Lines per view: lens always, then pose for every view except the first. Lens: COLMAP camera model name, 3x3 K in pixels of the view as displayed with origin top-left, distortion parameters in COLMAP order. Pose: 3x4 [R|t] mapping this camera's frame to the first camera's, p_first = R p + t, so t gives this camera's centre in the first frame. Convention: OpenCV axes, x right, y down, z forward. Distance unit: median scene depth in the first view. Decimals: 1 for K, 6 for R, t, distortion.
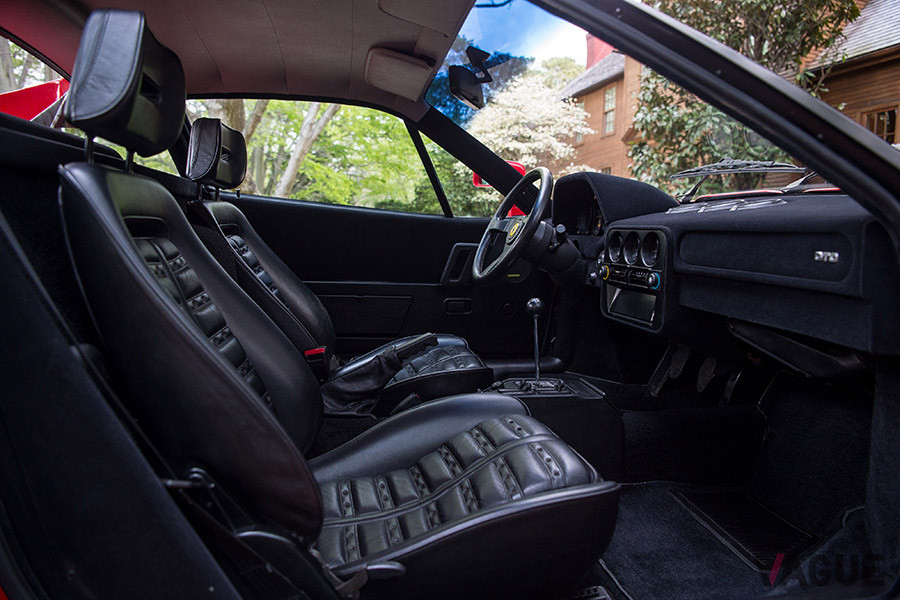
lens RADIAL K [[614.2, 0, 450.0], [0, 614.2, 300.0], [0, 0, 1]] dist [-0.055581, 0.006058]
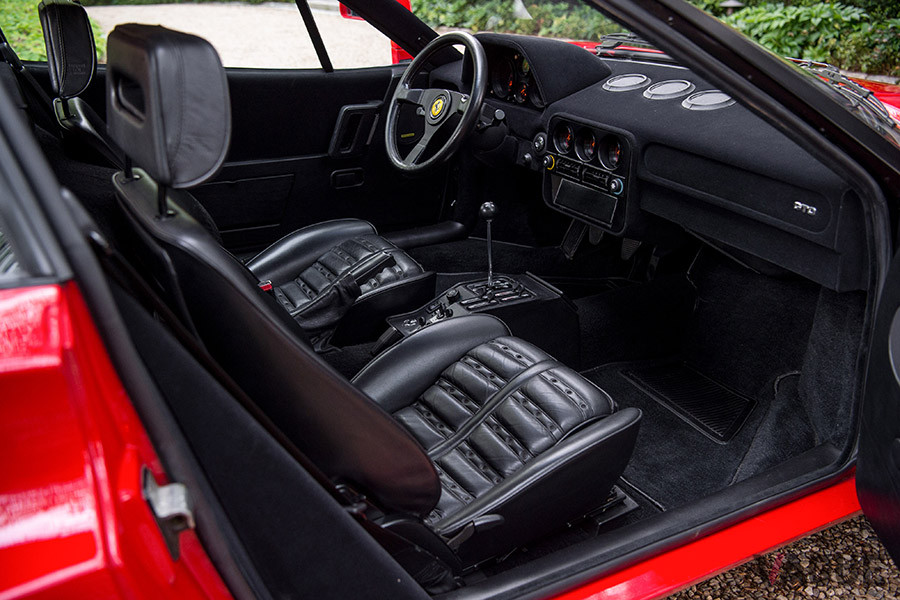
lens RADIAL K [[808.2, 0, 450.0], [0, 808.2, 300.0], [0, 0, 1]] dist [0.000832, -0.009366]
pose [[0.948689, -0.142489, 0.282288, -0.359760], [0.054876, 0.953362, 0.296799, -0.287419], [-0.311413, -0.266079, 0.912263, -0.199310]]
